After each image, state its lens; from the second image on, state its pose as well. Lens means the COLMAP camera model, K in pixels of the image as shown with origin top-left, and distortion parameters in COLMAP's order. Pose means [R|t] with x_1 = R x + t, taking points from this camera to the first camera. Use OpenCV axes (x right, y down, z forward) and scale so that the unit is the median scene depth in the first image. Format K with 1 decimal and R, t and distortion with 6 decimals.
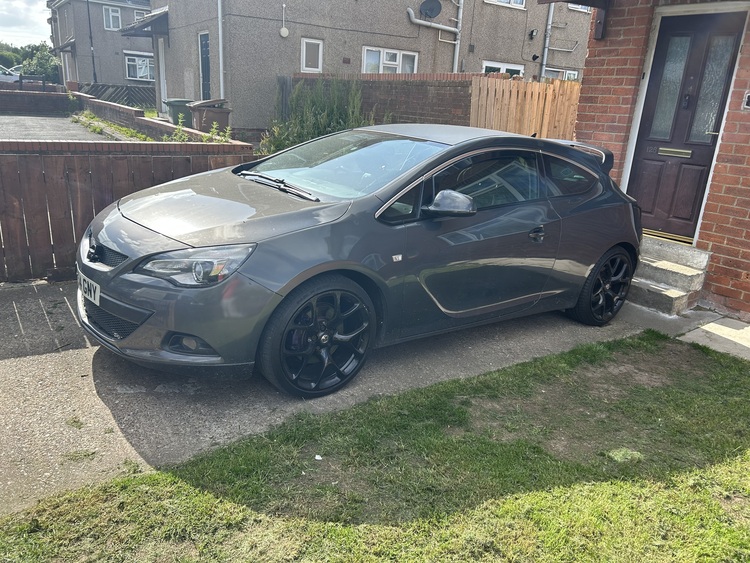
lens RADIAL K [[569.4, 0, 372.2], [0, 569.4, 284.8], [0, 0, 1]] dist [-0.029995, -0.000942]
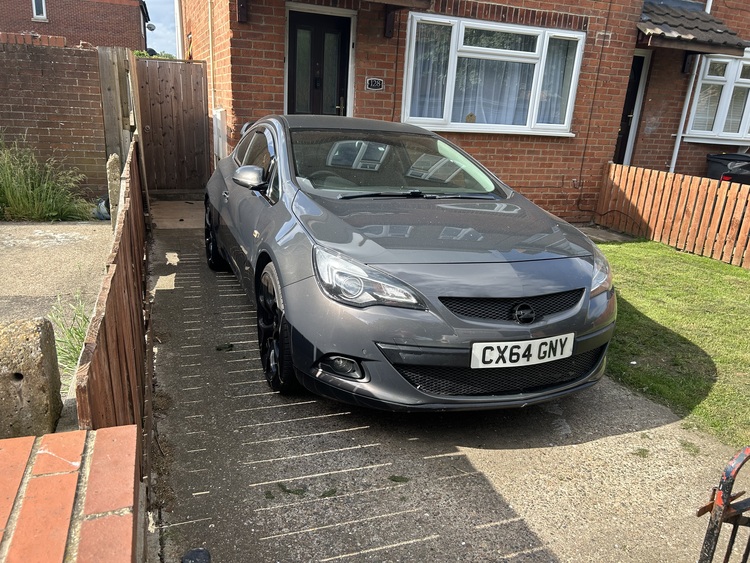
lens RADIAL K [[569.4, 0, 372.2], [0, 569.4, 284.8], [0, 0, 1]] dist [-0.029995, -0.000942]
pose [[0.266873, -0.325997, 0.906921, -0.724893], [0.252048, 0.931907, 0.260810, -0.202956], [-0.930188, 0.158985, 0.330868, 0.533577]]
